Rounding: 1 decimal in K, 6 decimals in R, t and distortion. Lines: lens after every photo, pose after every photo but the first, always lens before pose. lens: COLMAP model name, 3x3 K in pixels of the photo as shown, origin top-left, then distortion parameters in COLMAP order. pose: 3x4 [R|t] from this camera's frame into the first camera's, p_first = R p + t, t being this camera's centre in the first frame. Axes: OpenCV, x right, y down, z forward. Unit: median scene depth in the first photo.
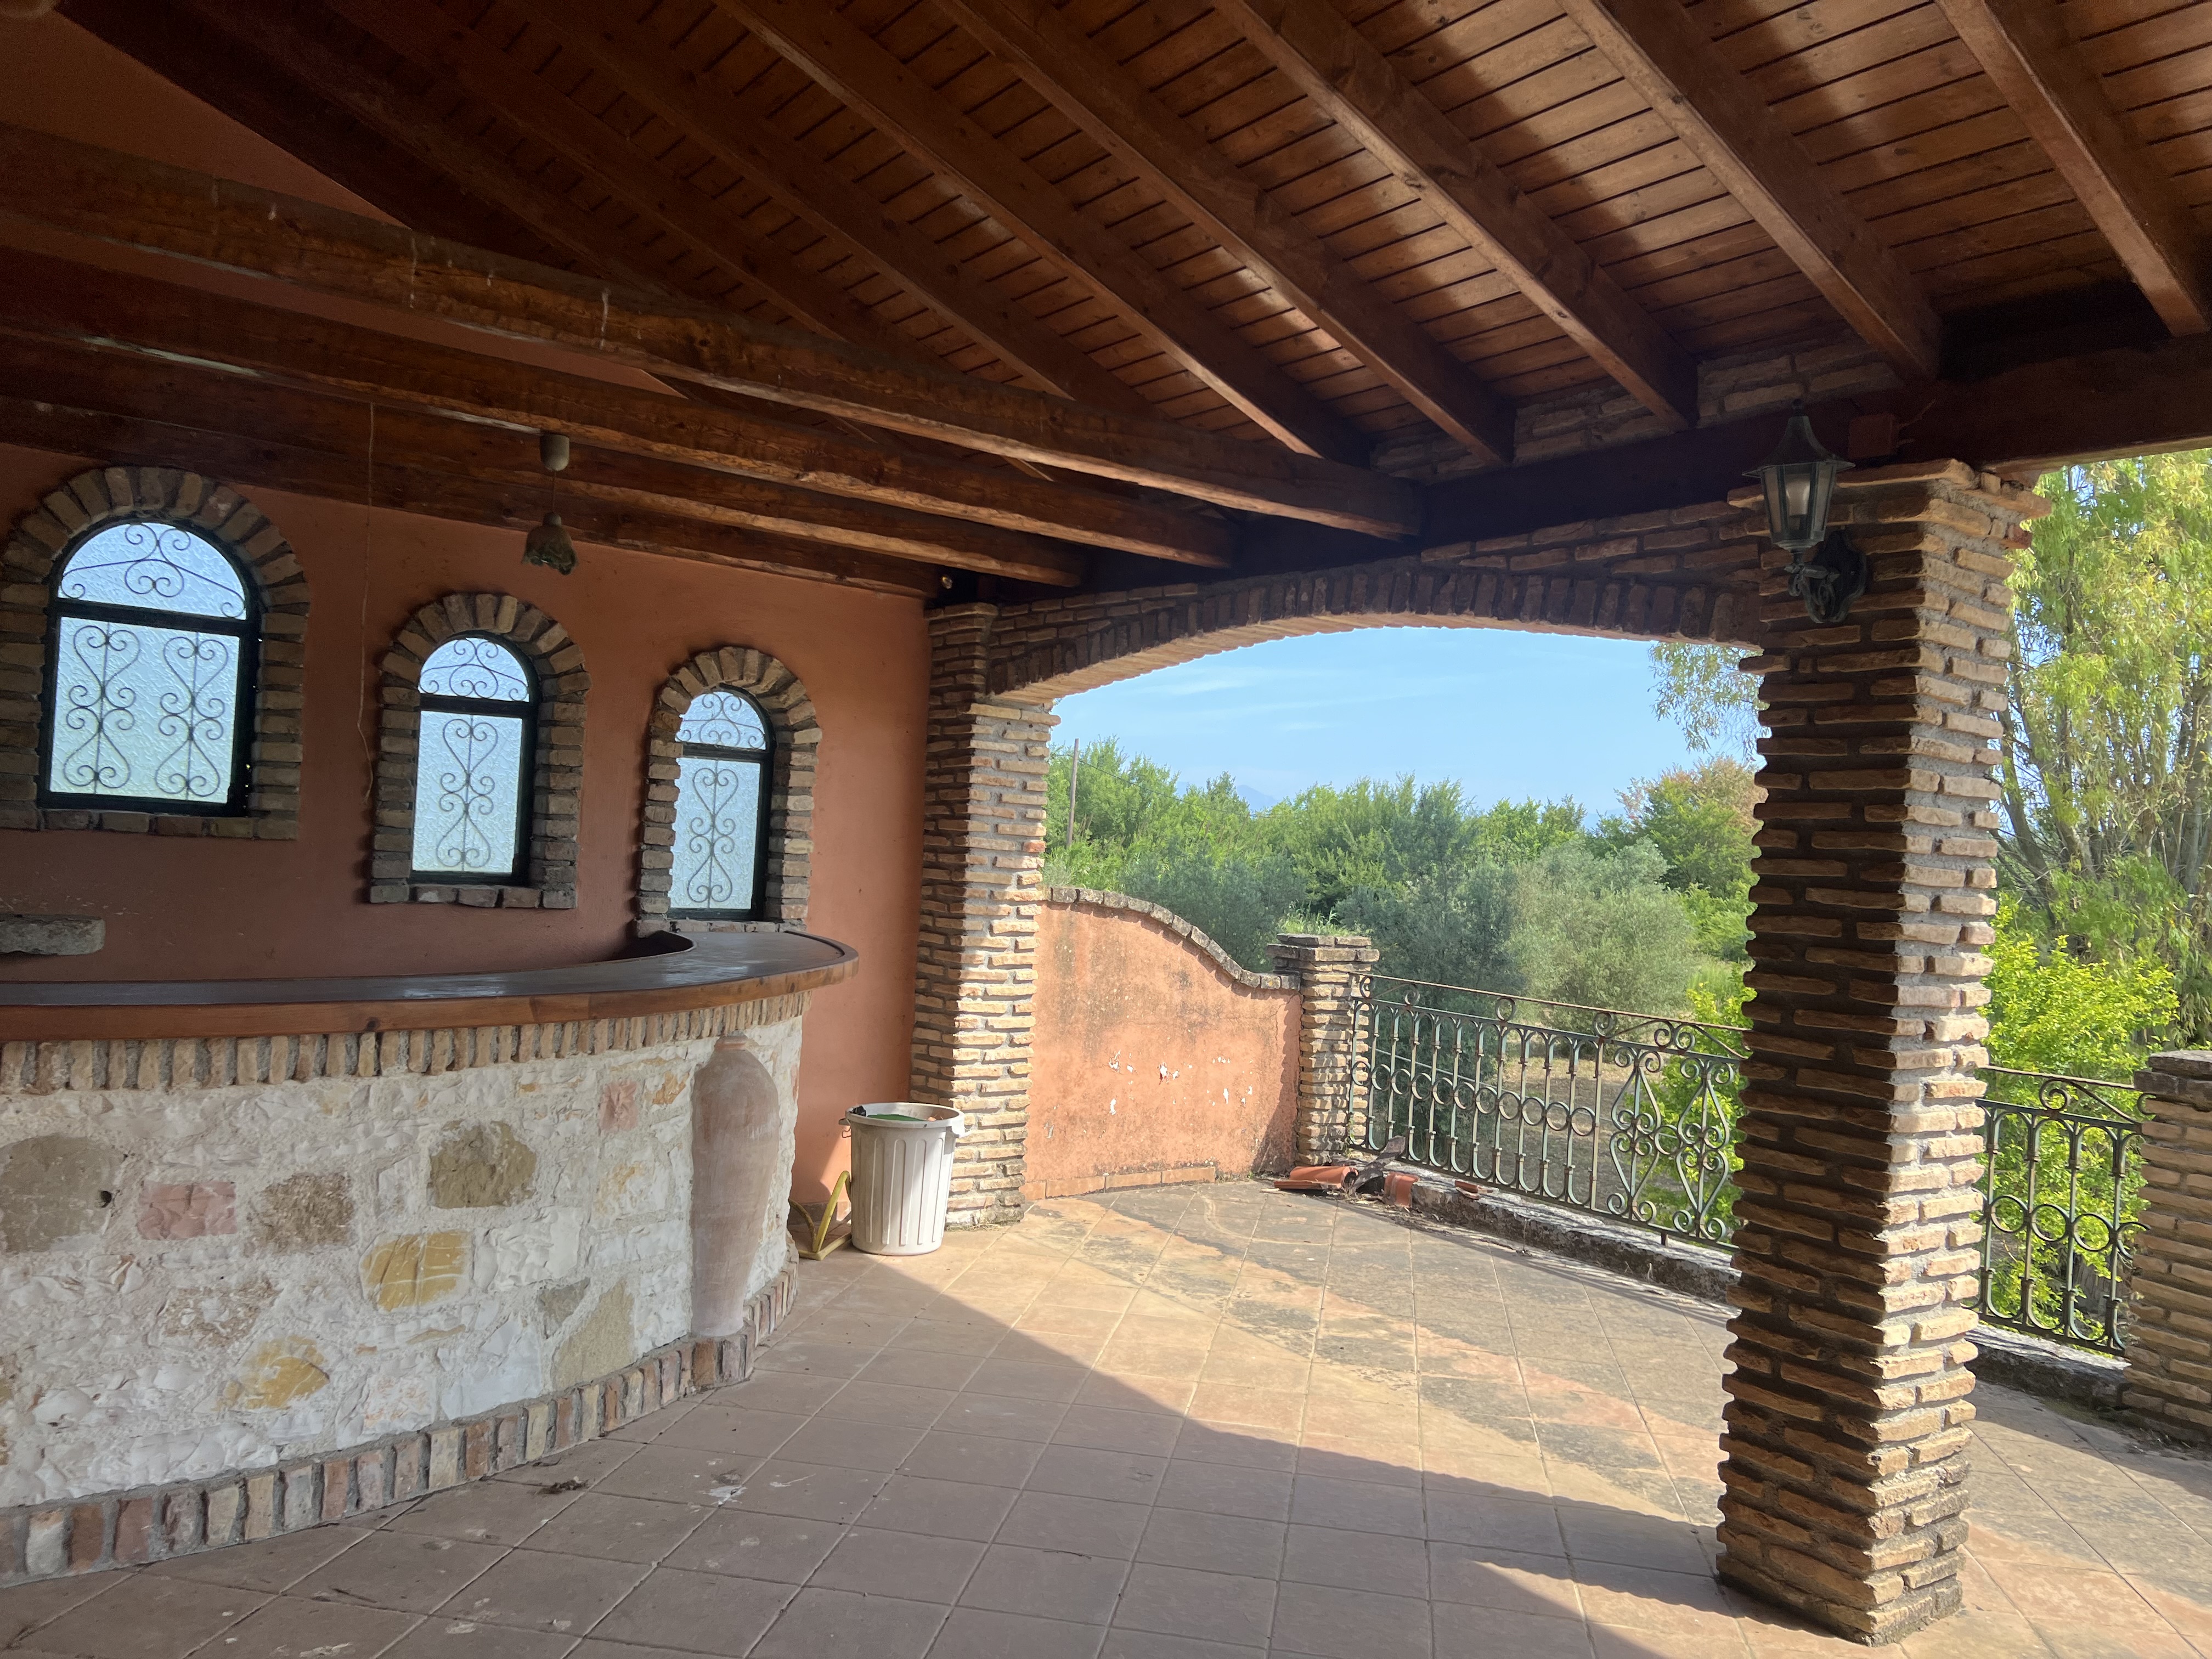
lens RADIAL K [[1626.9, 0, 1102.7], [0, 1626.9, 861.7], [0, 0, 1]] dist [0.099356, -0.259131]
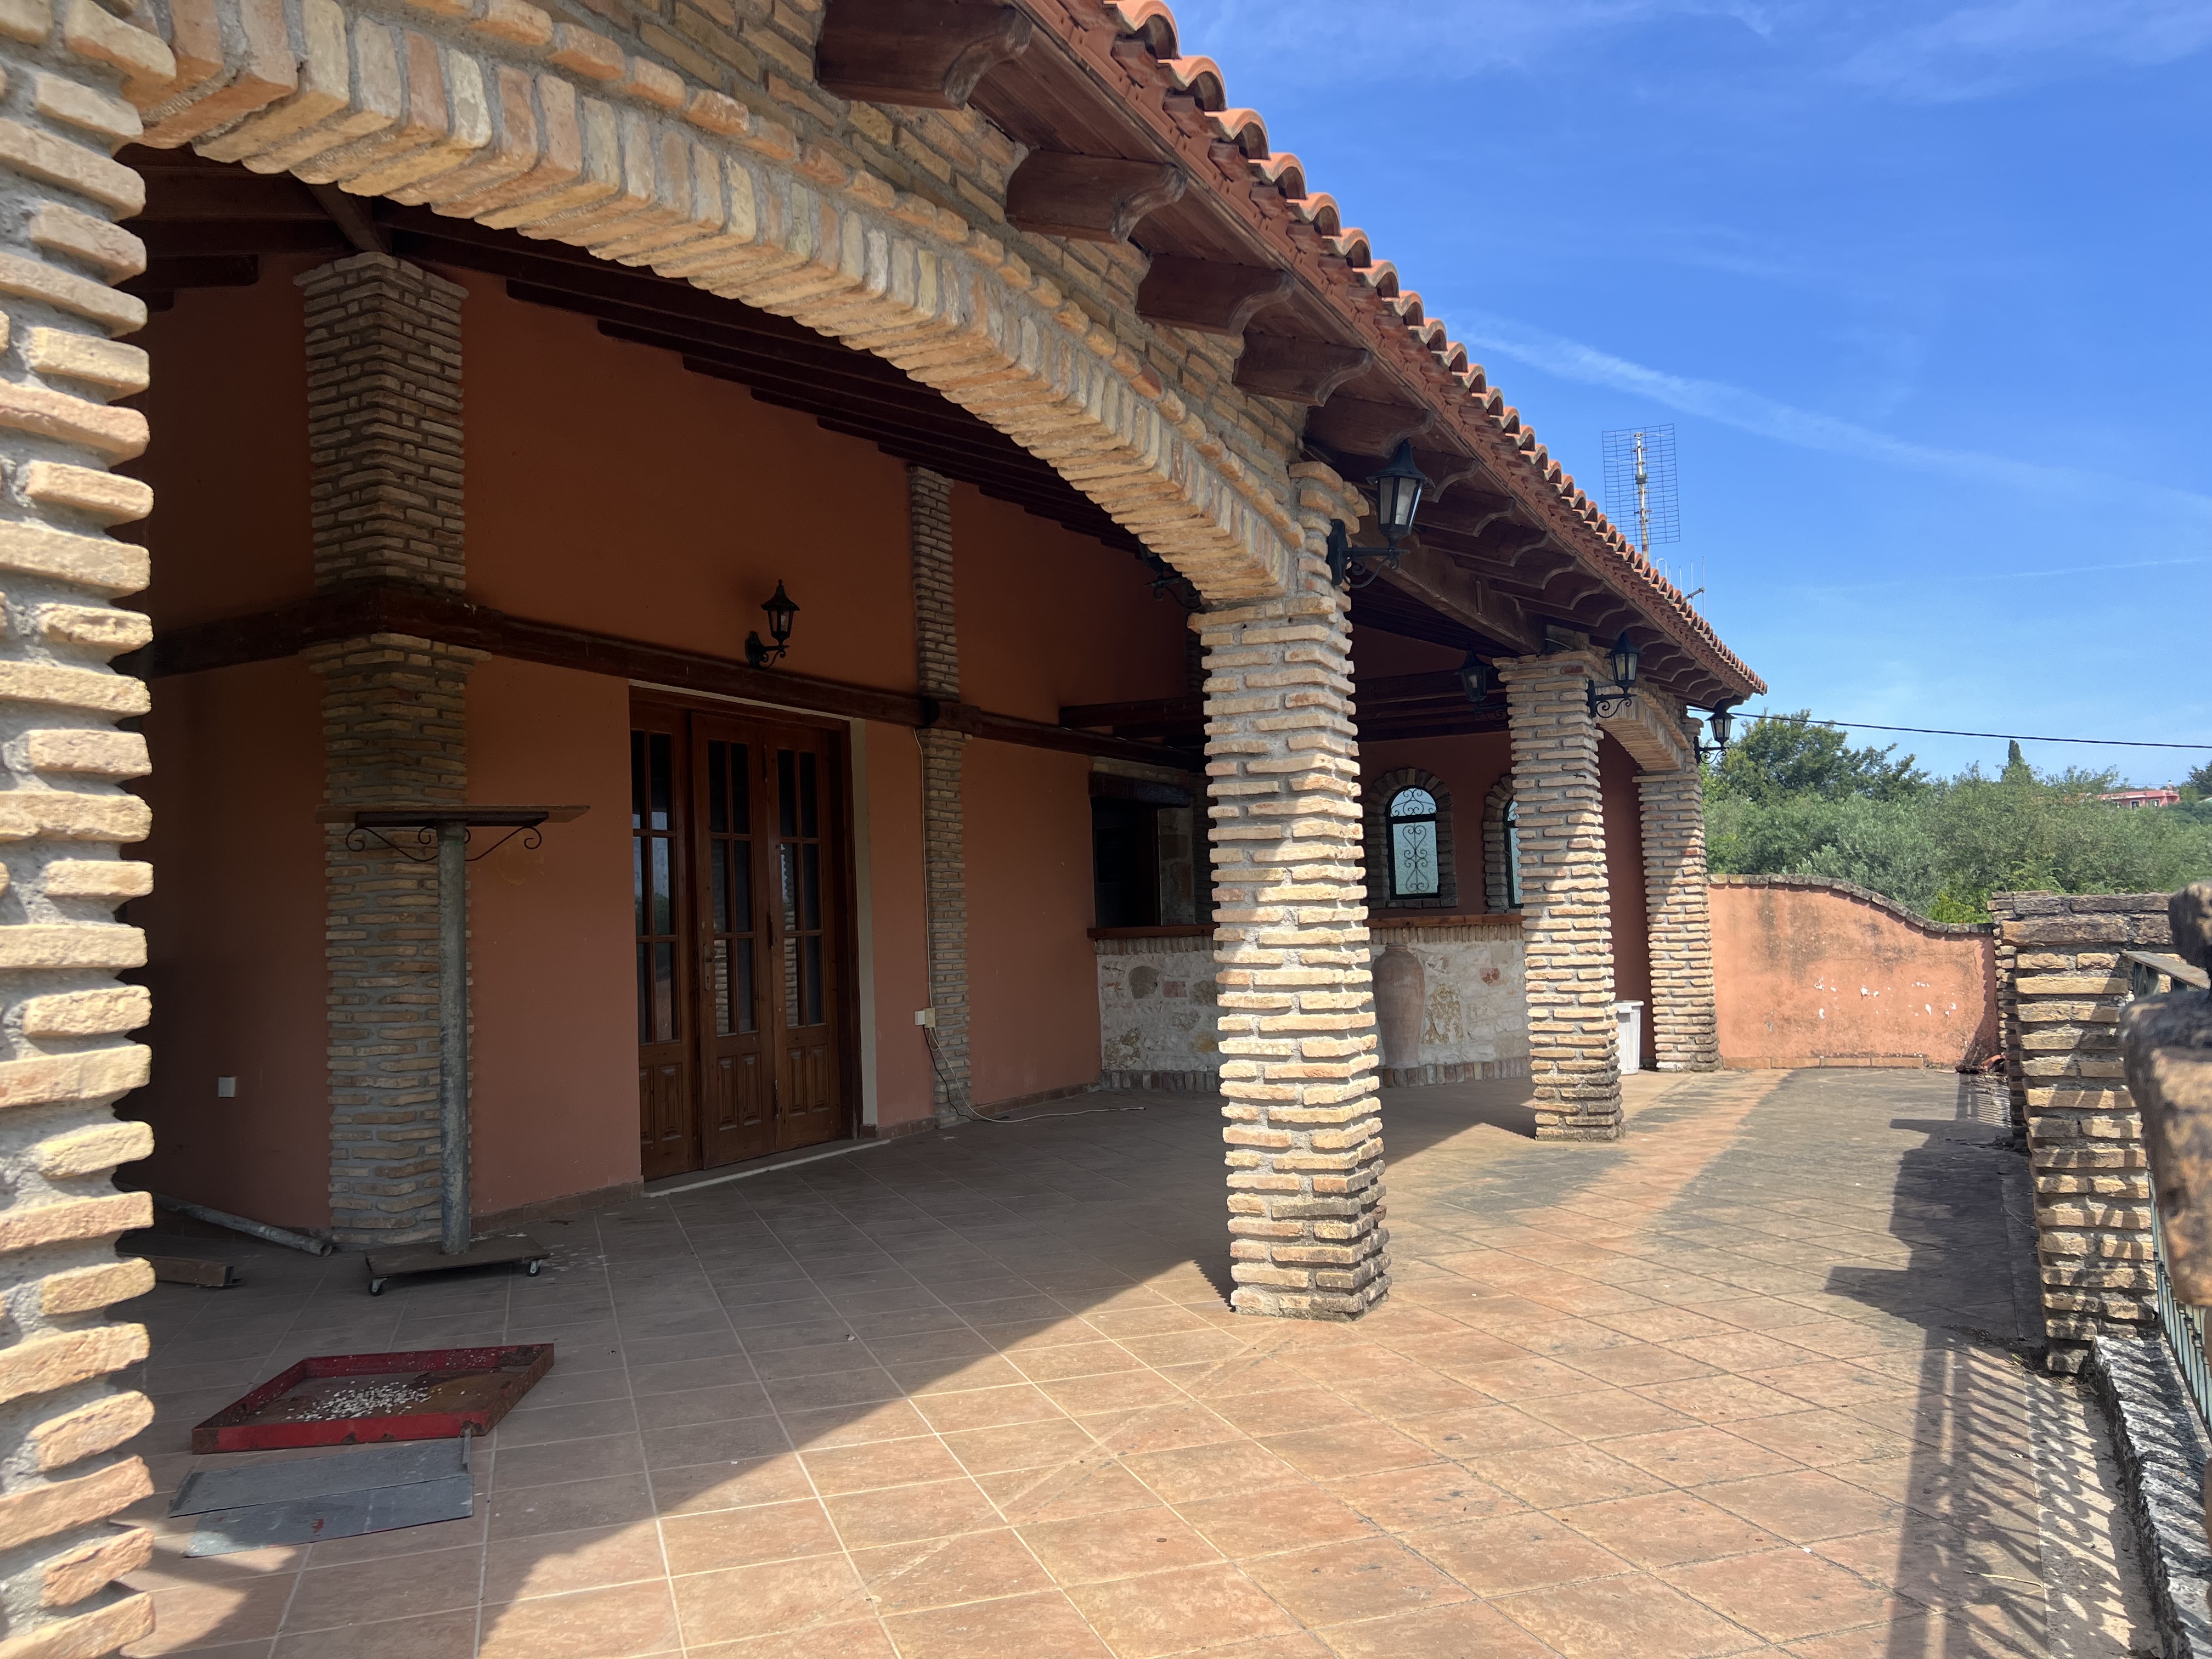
lens RADIAL K [[1626.9, 0, 1102.7], [0, 1626.9, 861.7], [0, 0, 1]] dist [0.099356, -0.259131]
pose [[0.497468, -0.107477, -0.860799, 1.037928], [0.058514, 0.994193, -0.090317, 0.109806], [0.865507, -0.005439, 0.500868, -0.372831]]
